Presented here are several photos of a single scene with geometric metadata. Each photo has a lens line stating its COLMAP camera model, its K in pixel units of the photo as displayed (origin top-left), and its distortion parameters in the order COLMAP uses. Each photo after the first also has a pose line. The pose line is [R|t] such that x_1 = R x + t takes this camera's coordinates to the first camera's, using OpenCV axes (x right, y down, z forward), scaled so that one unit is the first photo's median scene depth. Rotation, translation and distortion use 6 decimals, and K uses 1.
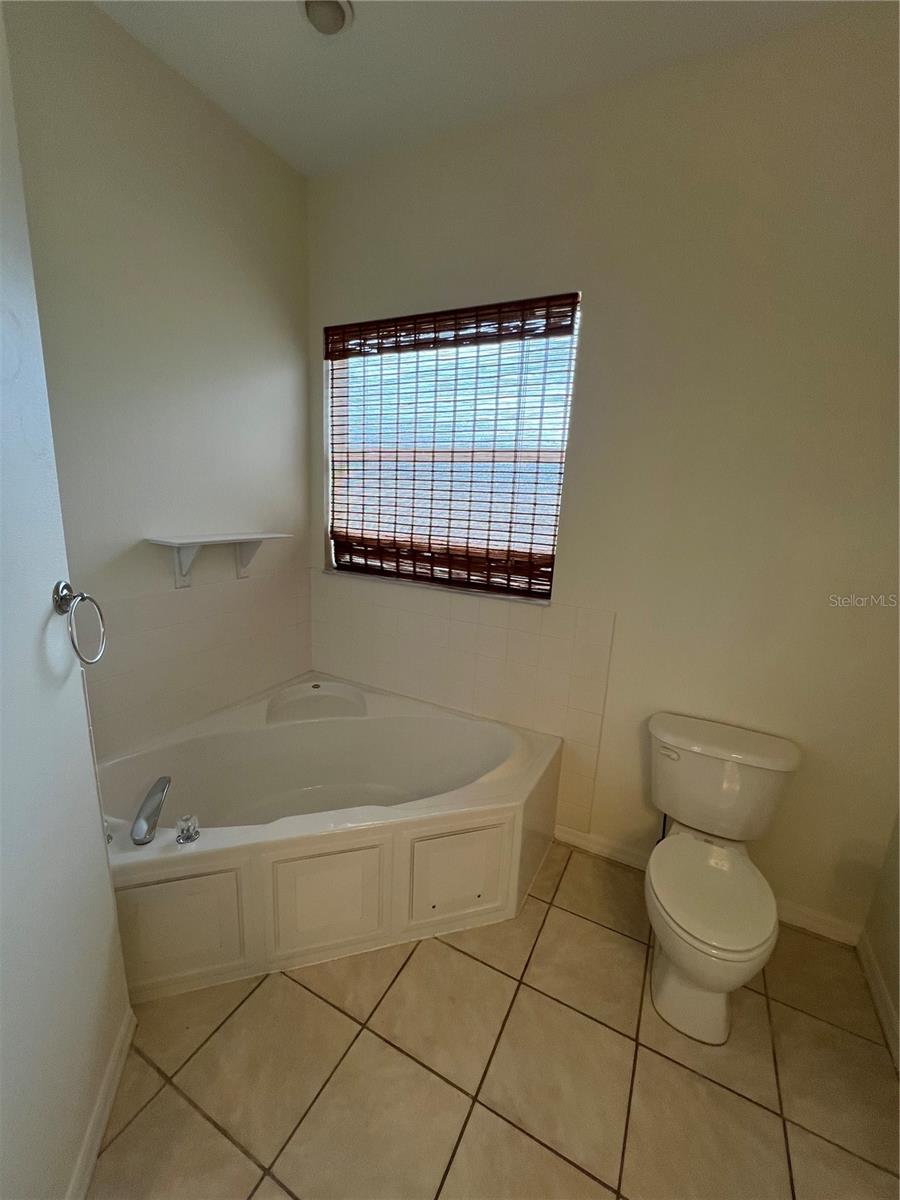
lens RADIAL K [[482.5, 0, 450.0], [0, 482.5, 600.0], [0, 0, 1]] dist [-0.005896, 0.000598]
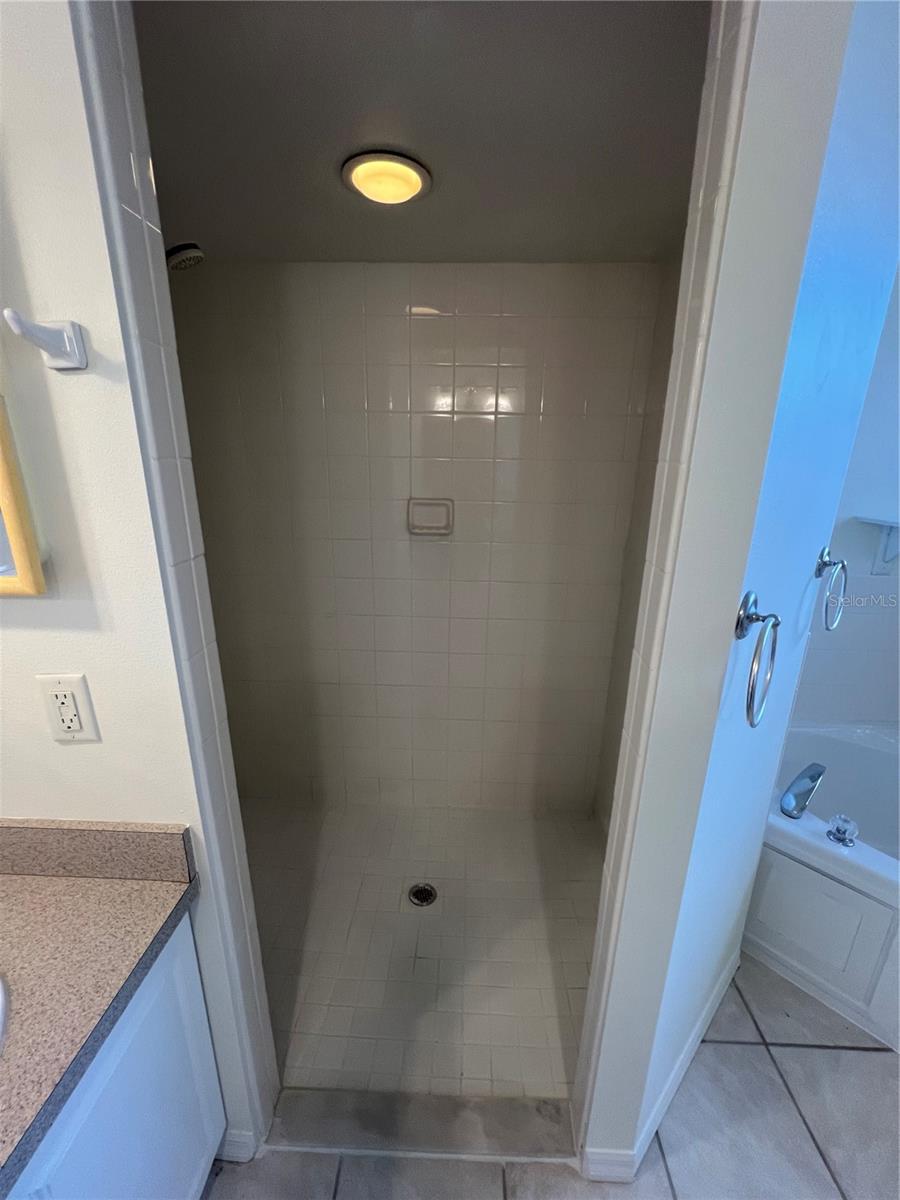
lens RADIAL K [[482.5, 0, 450.0], [0, 482.5, 600.0], [0, 0, 1]] dist [-0.005896, 0.000598]
pose [[0.423913, 0.204496, -0.882314, -0.143665], [-0.177066, 0.974091, 0.140695, 0.048003], [0.888226, 0.096586, 0.449139, -0.128306]]
